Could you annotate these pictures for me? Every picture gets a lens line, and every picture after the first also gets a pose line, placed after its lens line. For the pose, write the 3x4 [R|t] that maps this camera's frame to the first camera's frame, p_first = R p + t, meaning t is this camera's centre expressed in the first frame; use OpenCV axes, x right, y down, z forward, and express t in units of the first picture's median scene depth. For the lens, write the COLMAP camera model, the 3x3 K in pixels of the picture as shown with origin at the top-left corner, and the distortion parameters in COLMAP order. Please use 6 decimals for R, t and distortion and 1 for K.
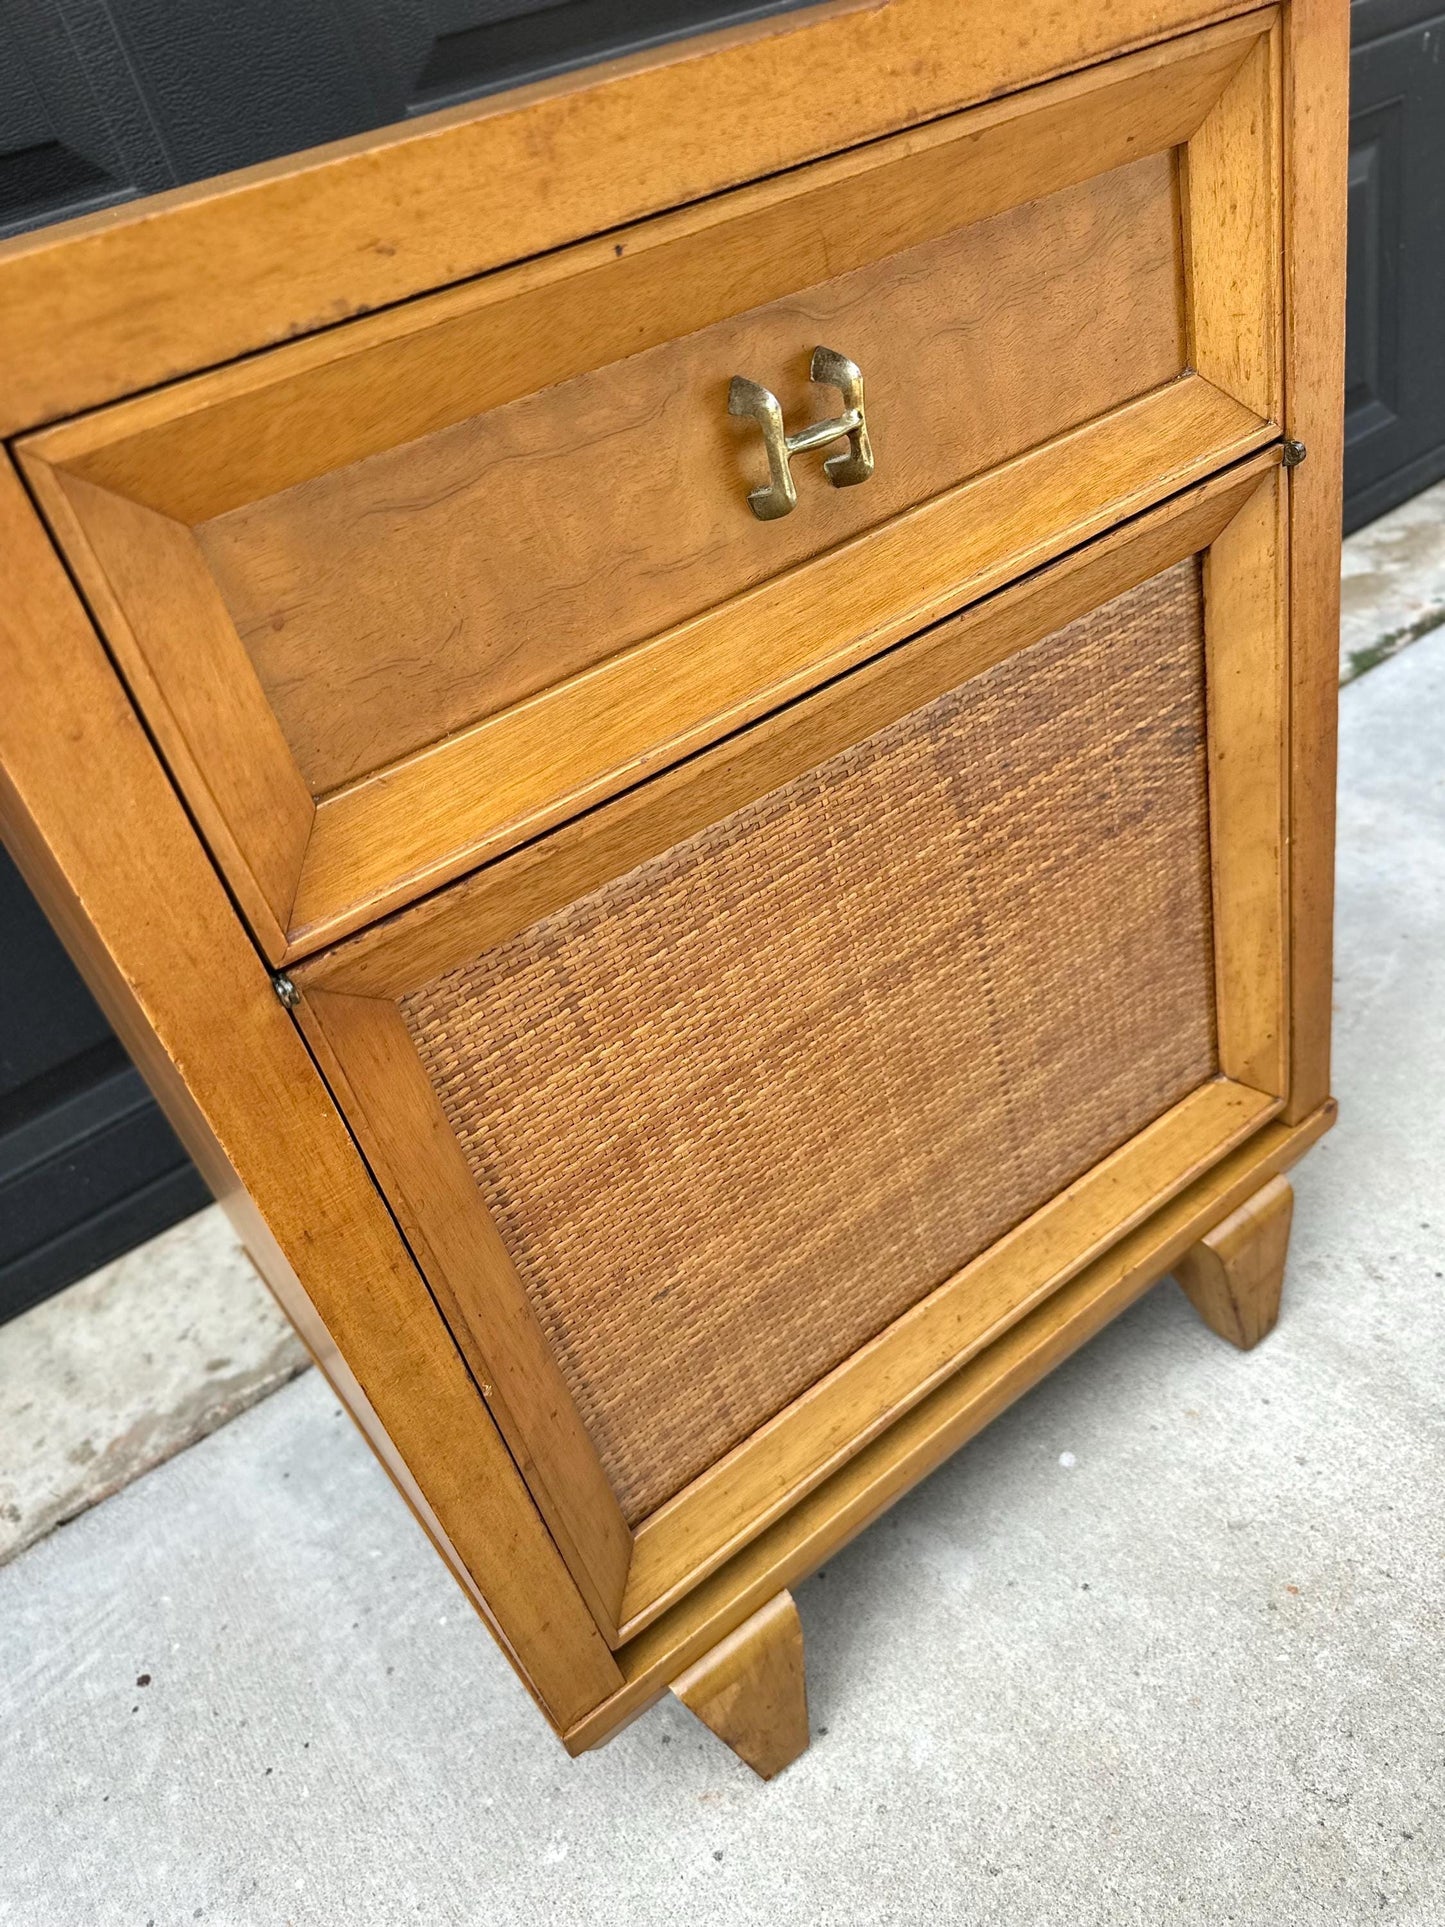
lens RADIAL K [[1390.6, 0, 724.9], [0, 1390.6, 988.0], [0, 0, 1]] dist [0.015135, -0.028624]
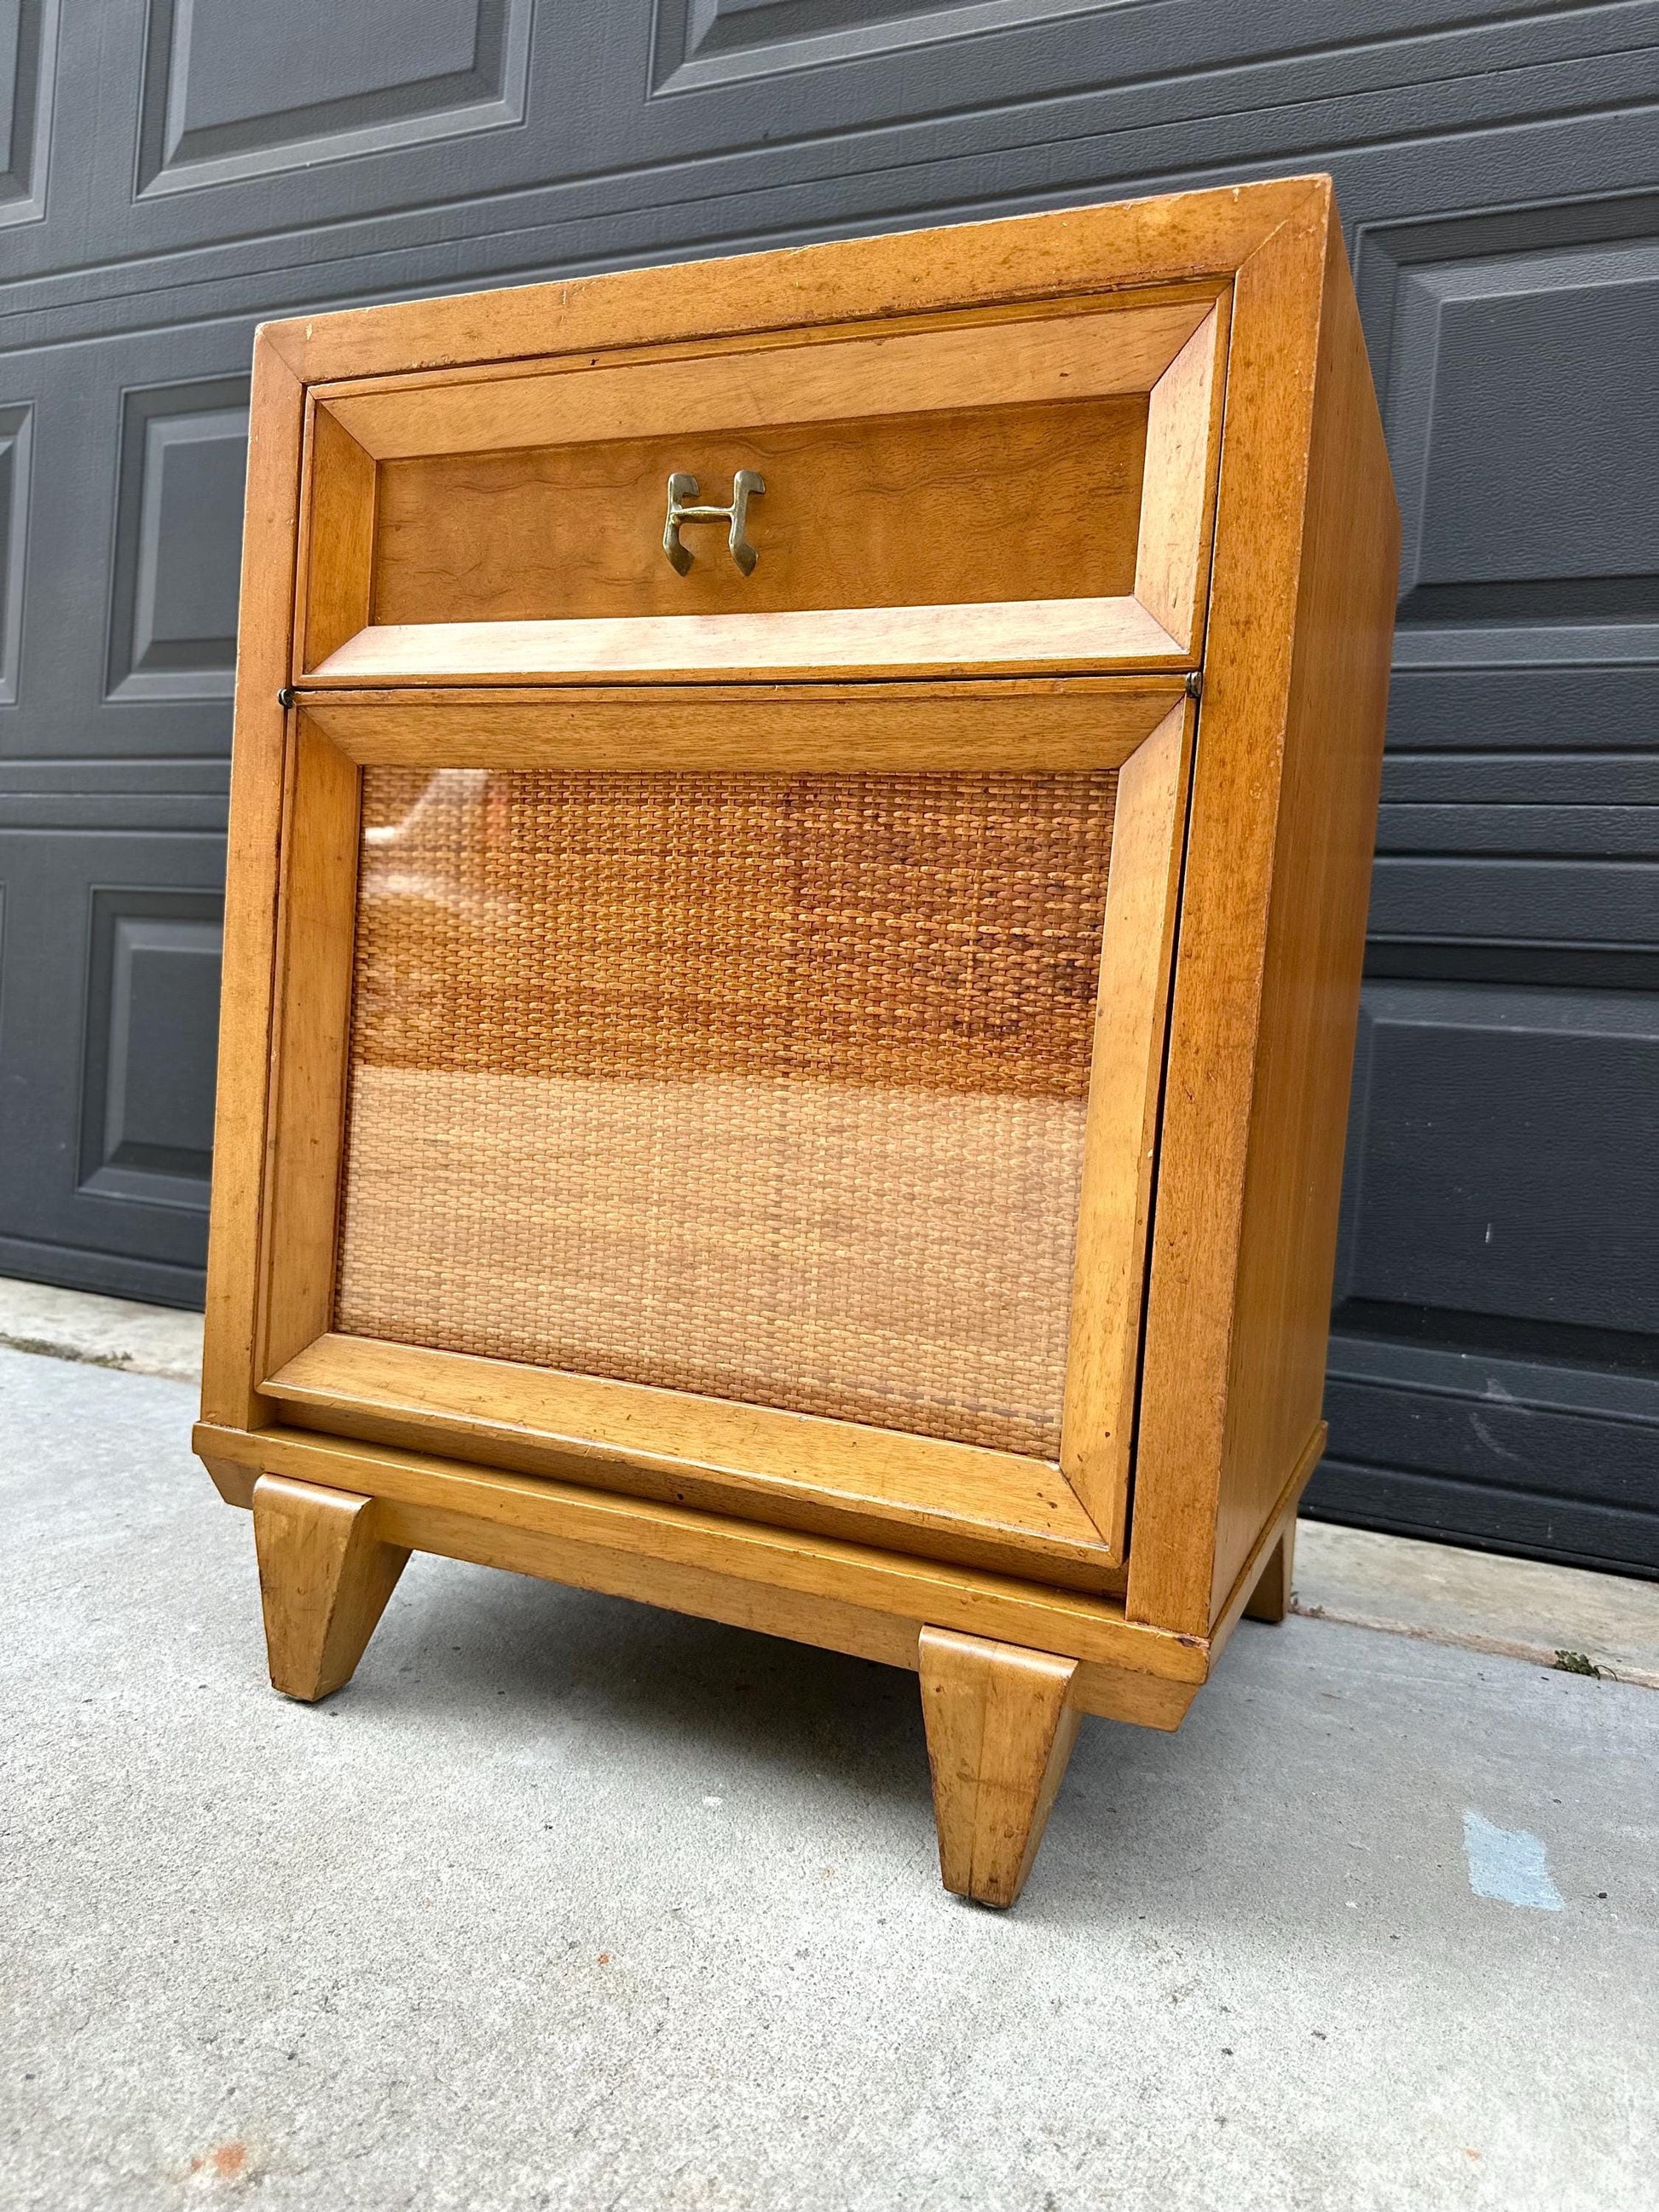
lens RADIAL K [[1596.4, 0, 812.7], [0, 1596.4, 1122.4], [0, 0, 1]] dist [0.015135, -0.028624]
pose [[0.472533, 0.312453, -0.824066, 1.219799], [-0.644257, 0.760500, -0.081076, 0.098602], [0.601370, 0.569221, 0.560662, 0.378664]]
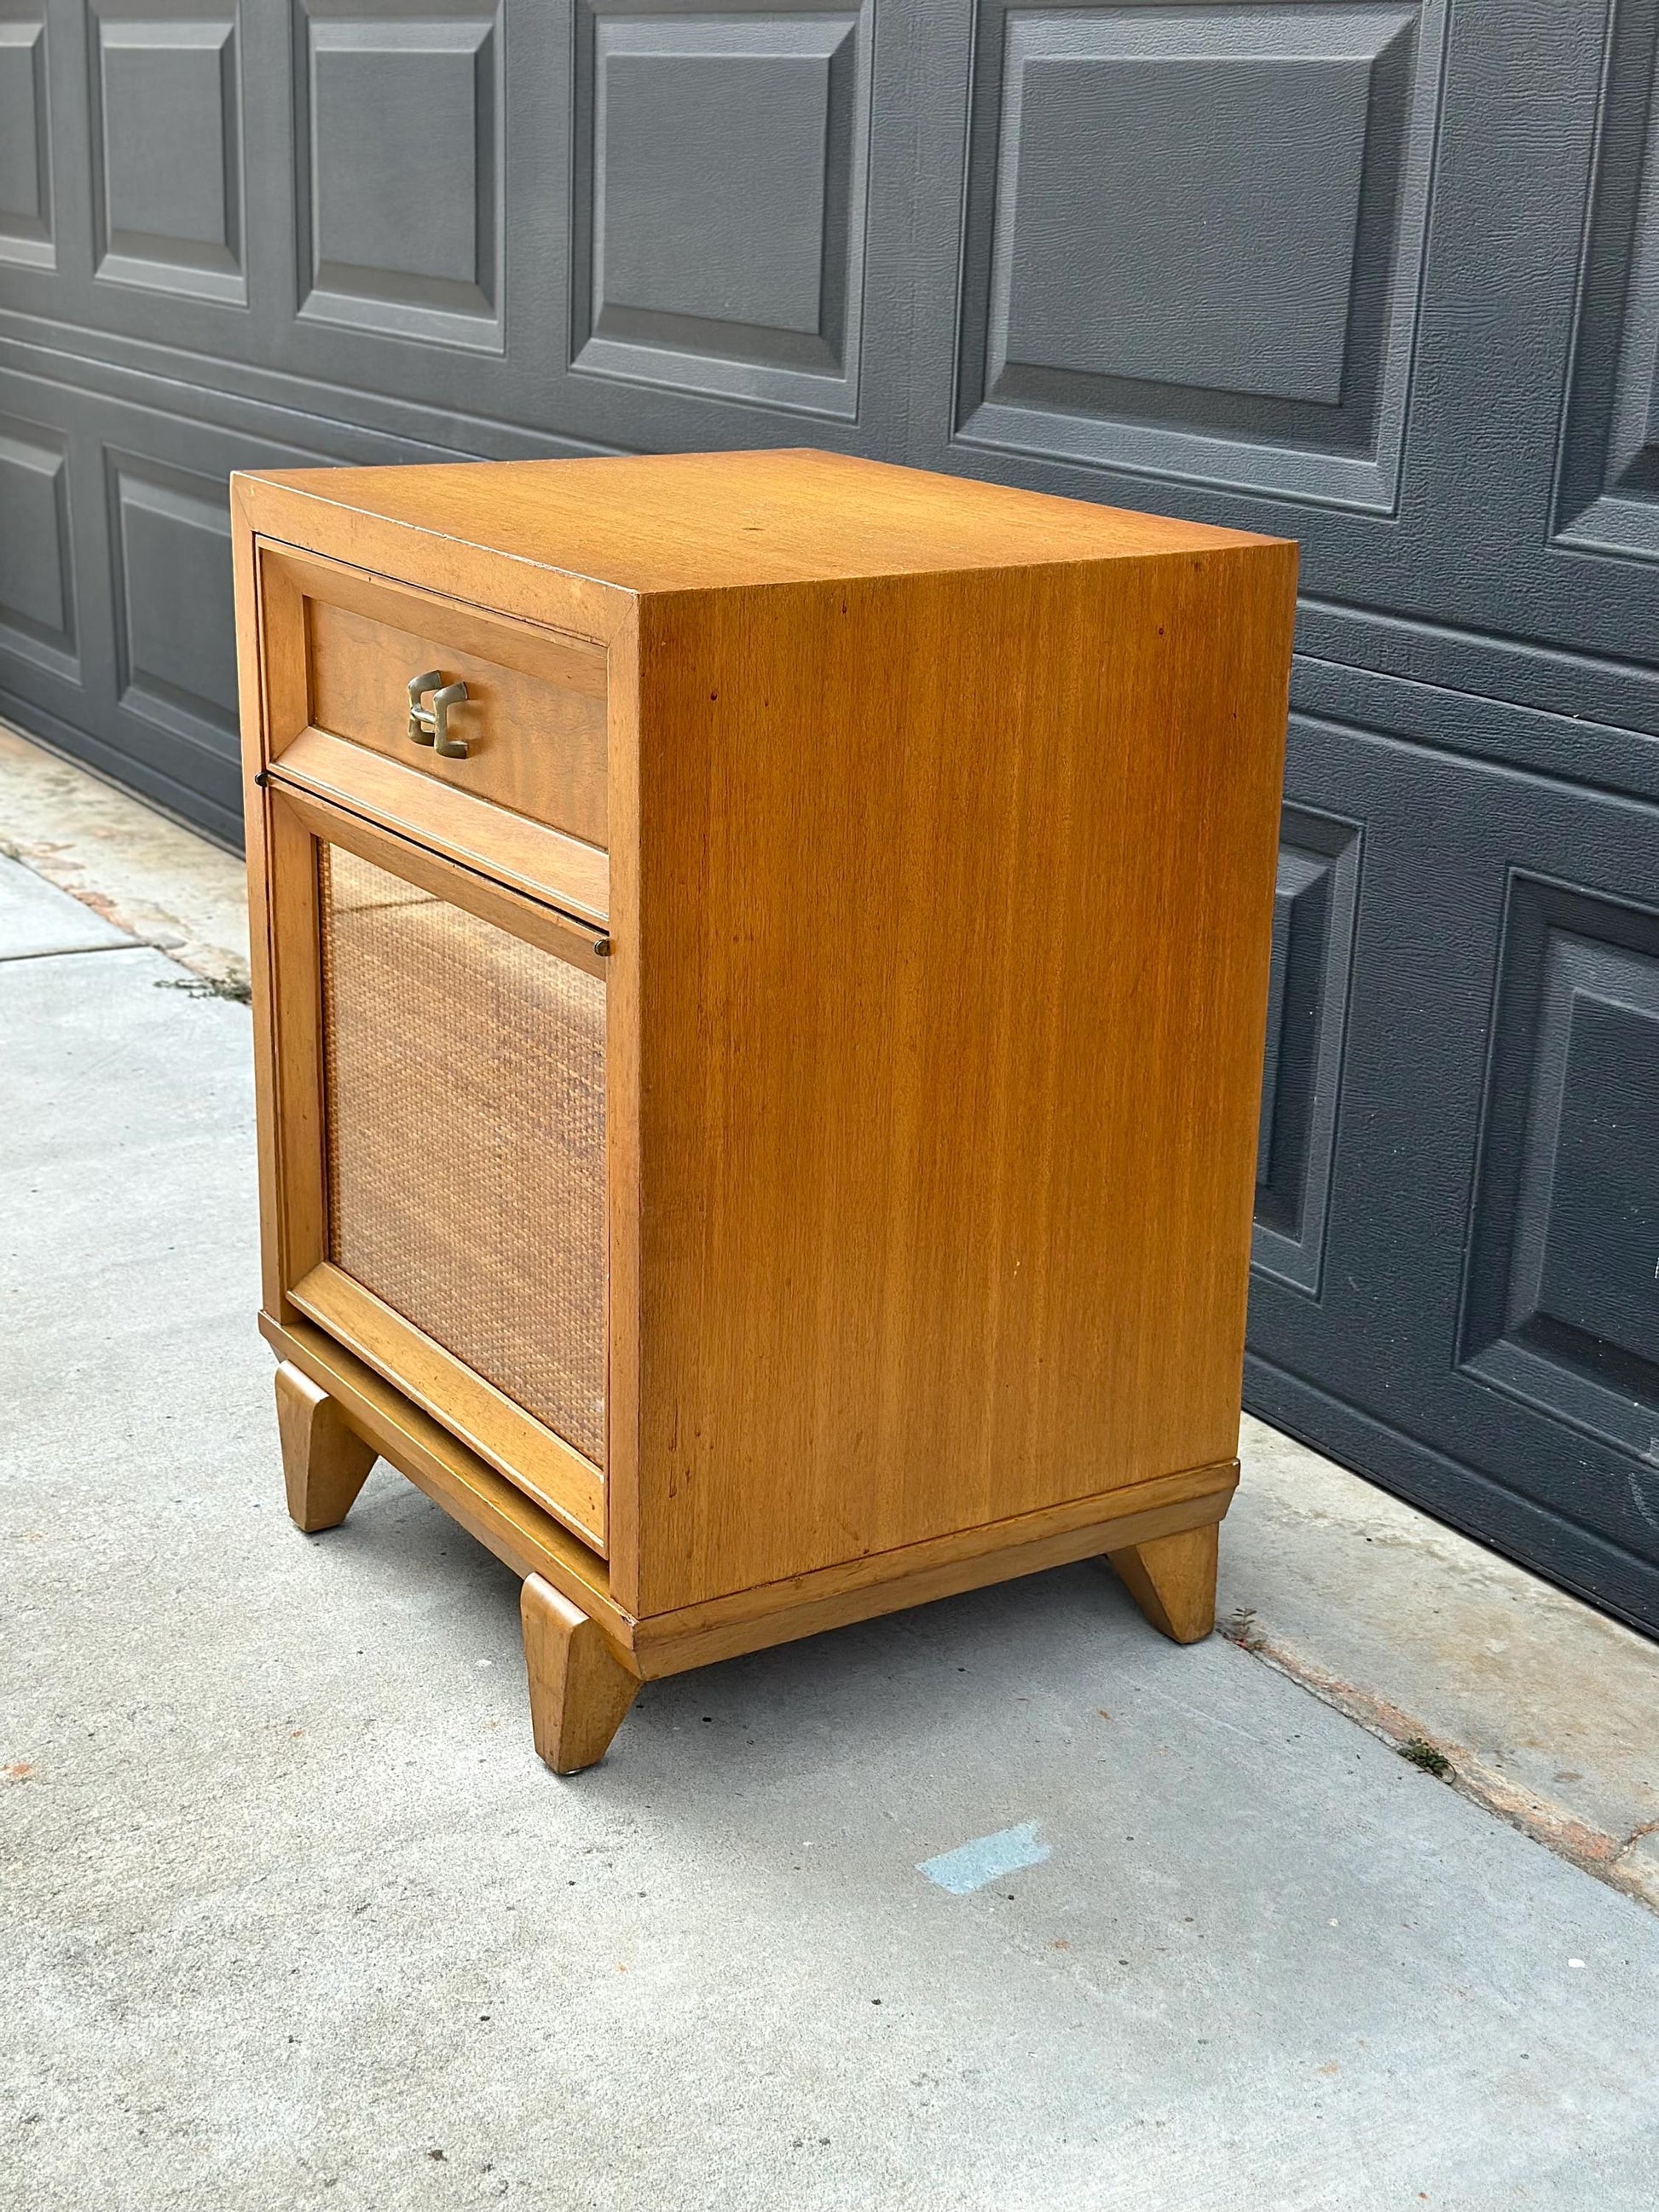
lens RADIAL K [[3113.6, 0, 812.8], [0, 3113.6, 1098.4], [0, 0, 1]] dist [0.171648, 0.000000]
pose [[-0.070280, 0.513420, -0.855255, 2.779330], [-0.576299, 0.678916, 0.454919, -1.623075], [0.814211, 0.524855, 0.248169, 0.490488]]
